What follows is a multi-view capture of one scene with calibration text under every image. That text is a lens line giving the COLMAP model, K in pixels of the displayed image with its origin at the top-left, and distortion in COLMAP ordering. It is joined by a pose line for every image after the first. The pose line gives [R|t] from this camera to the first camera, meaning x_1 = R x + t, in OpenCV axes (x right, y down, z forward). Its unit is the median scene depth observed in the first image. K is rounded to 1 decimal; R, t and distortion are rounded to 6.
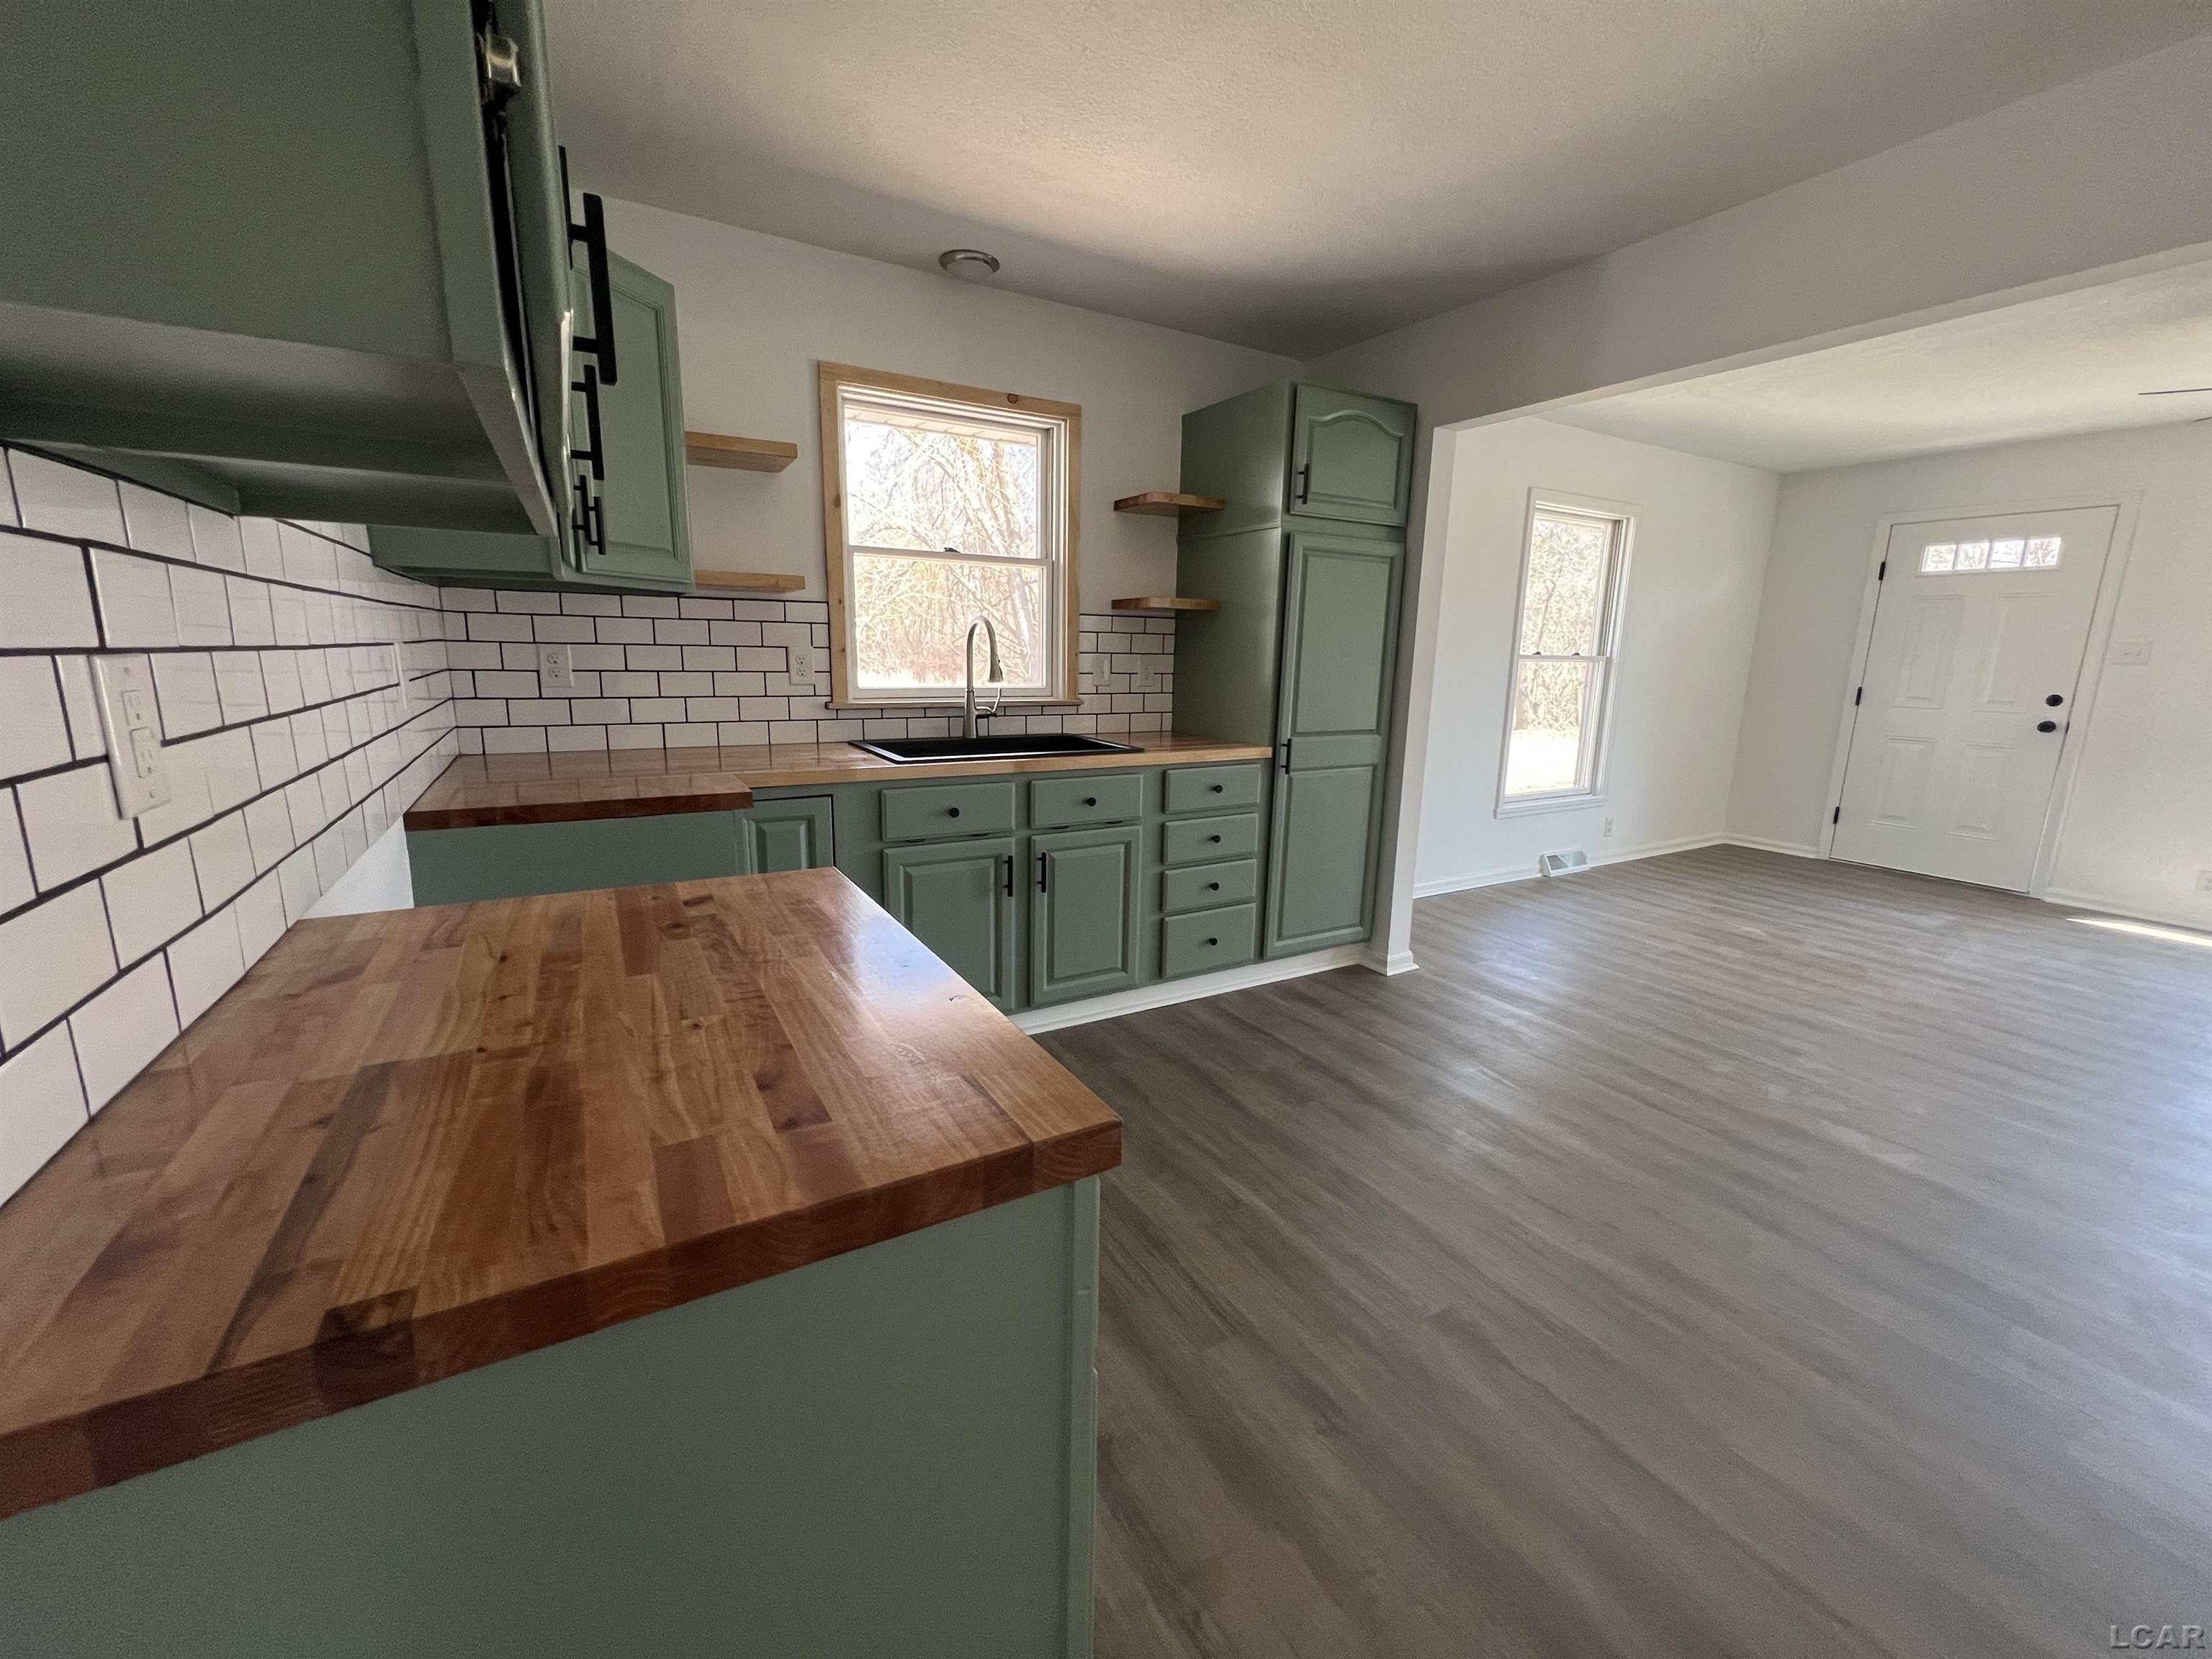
lens RADIAL K [[880.8, 0, 1097.5], [0, 880.8, 819.5], [0, 0, 1]] dist [-0.003048, -0.000152]
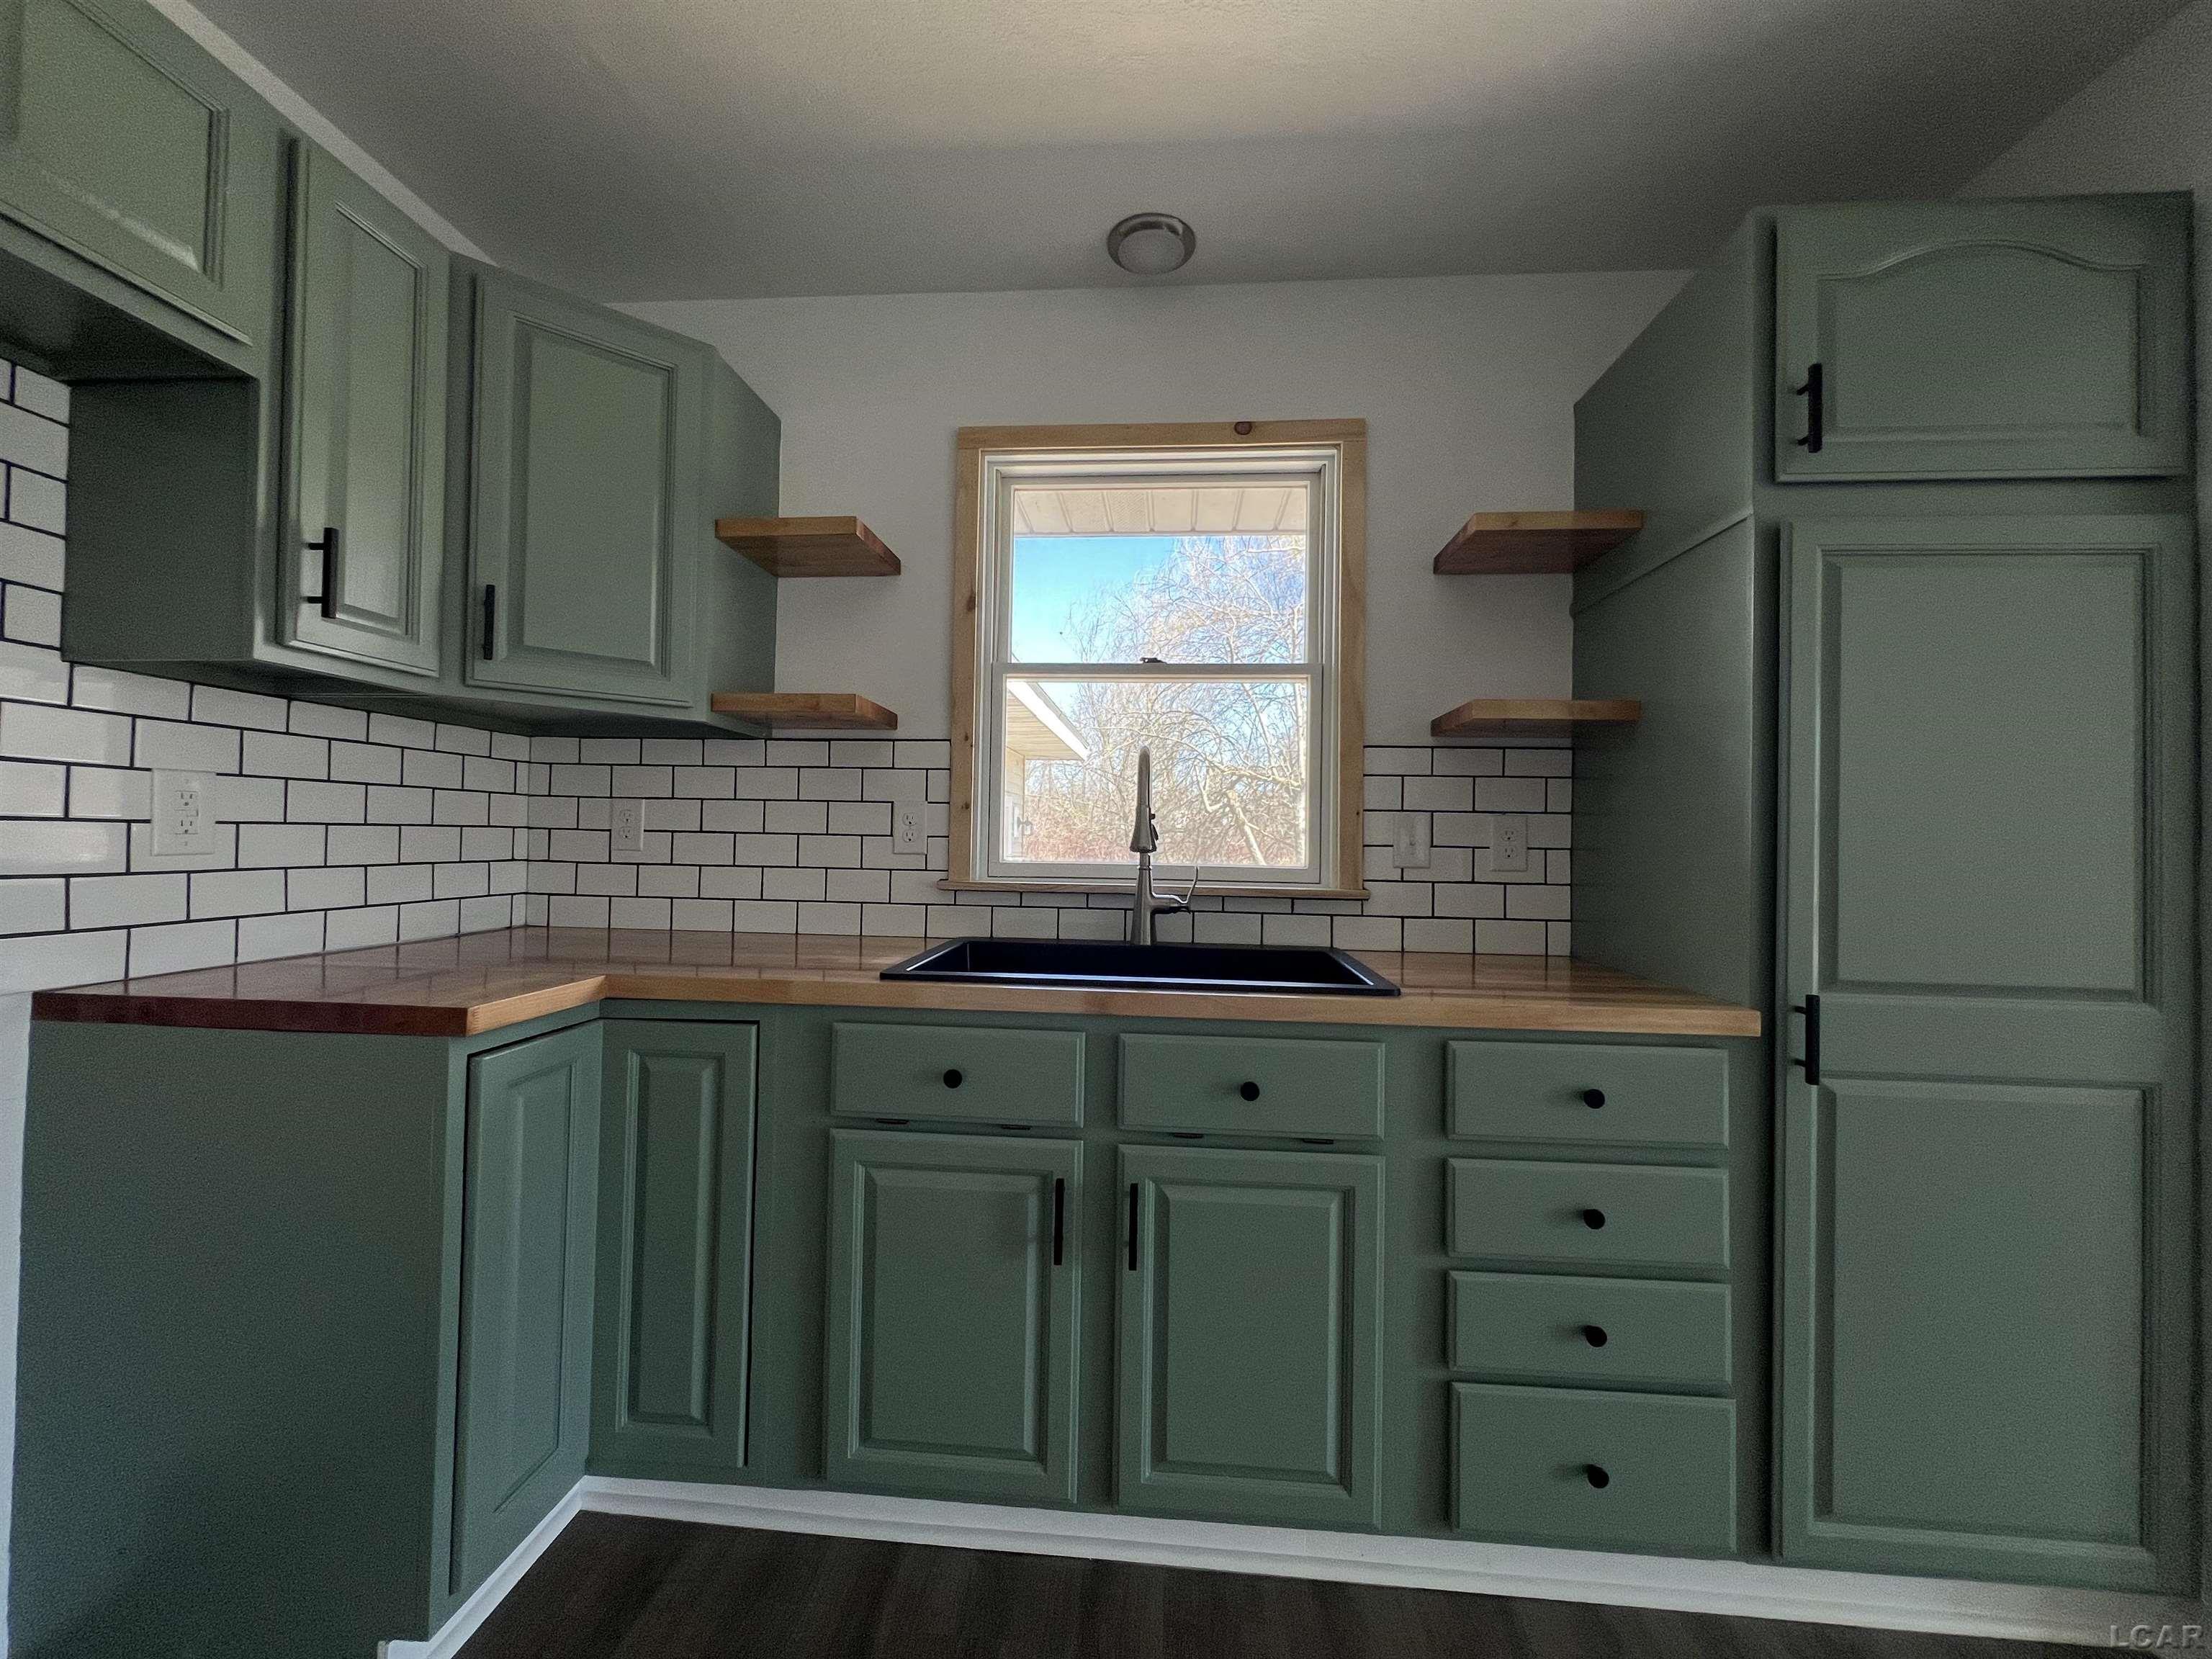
lens RADIAL K [[880.8, 0, 1097.5], [0, 880.8, 819.5], [0, 0, 1]] dist [-0.003048, -0.000152]
pose [[0.821898, -0.018659, -0.569330, 0.183695], [-0.111293, 0.974942, -0.192619, -0.057368], [0.558657, 0.221675, 0.799226, 0.484929]]
